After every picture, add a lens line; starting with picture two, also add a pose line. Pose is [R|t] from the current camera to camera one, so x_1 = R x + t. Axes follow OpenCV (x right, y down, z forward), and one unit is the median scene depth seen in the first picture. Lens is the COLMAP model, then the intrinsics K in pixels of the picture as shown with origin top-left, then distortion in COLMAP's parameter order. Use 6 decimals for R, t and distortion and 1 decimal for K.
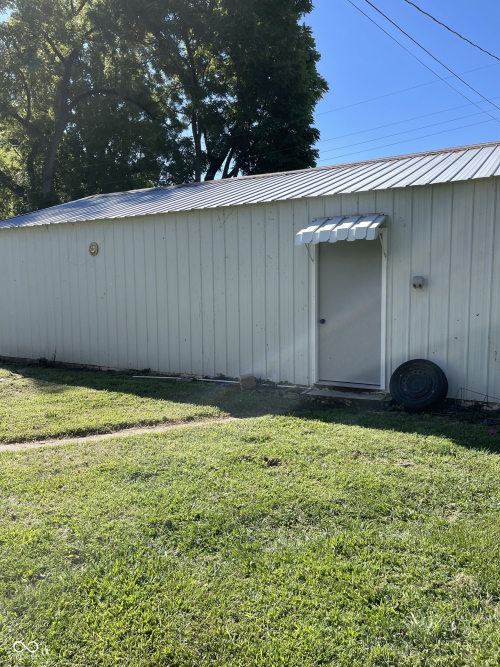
lens RADIAL K [[487.8, 0, 250.9], [0, 487.8, 334.4], [0, 0, 1]] dist [0.005534, 0.000958]
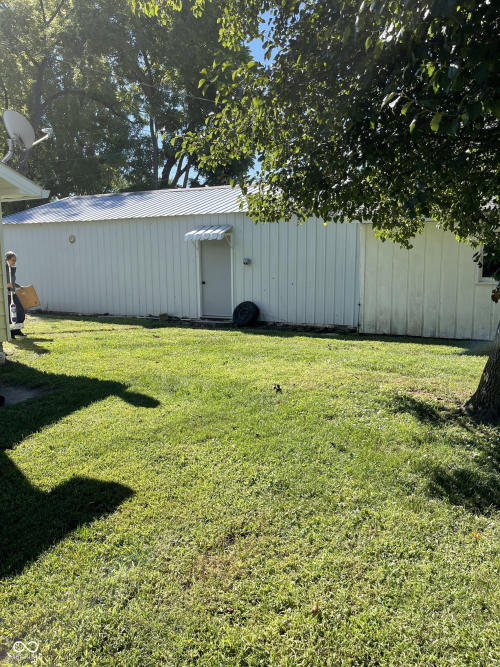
lens RADIAL K [[482.1, 0, 263.6], [0, 482.1, 334.4], [0, 0, 1]] dist [-0.002766, 0.000721]
pose [[0.996785, -0.003997, 0.080028, 0.062107], [0.000505, 0.999049, 0.043603, 0.024077], [-0.080126, -0.043422, 0.995839, -0.224962]]
